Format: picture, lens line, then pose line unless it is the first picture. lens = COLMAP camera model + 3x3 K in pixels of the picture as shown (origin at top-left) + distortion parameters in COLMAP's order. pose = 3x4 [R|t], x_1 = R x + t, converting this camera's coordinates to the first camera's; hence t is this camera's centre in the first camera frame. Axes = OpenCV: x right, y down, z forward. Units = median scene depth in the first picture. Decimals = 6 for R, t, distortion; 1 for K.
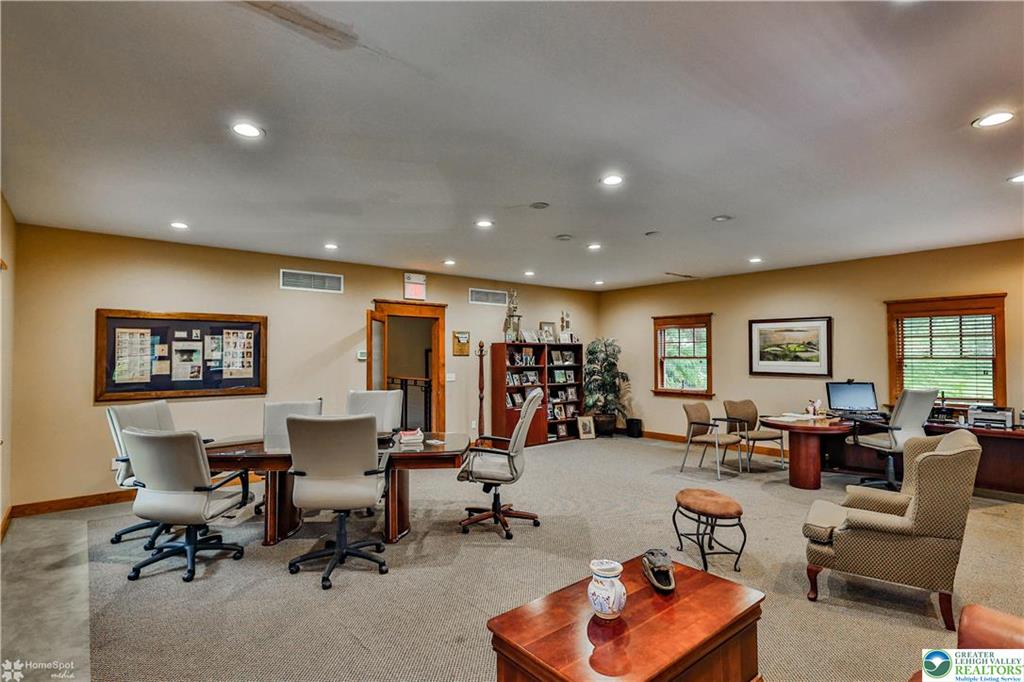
lens RADIAL K [[504.9, 0, 515.0], [0, 504.9, 342.6], [0, 0, 1]] dist [-0.001019, 0.002013]
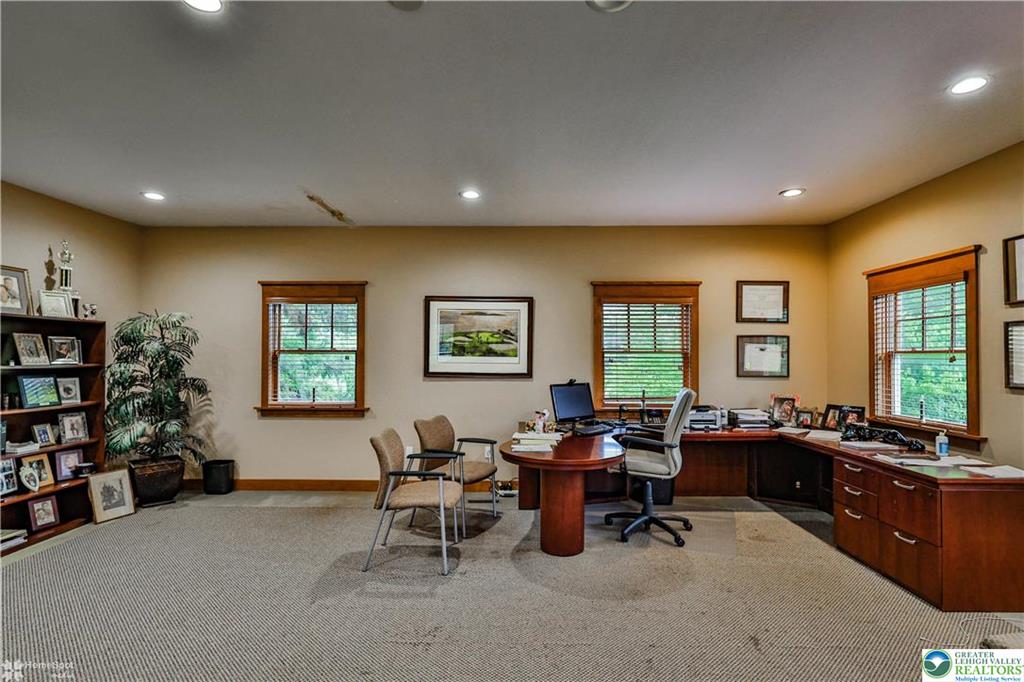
lens RADIAL K [[504.9, 0, 514.9], [0, 504.9, 348.6], [0, 0, 1]] dist [-0.001019, 0.002013]
pose [[0.662726, 0.013753, 0.748736, 0.033423], [-0.022145, 0.999754, 0.001237, 0.019709], [-0.748534, -0.017401, 0.662868, 0.400724]]
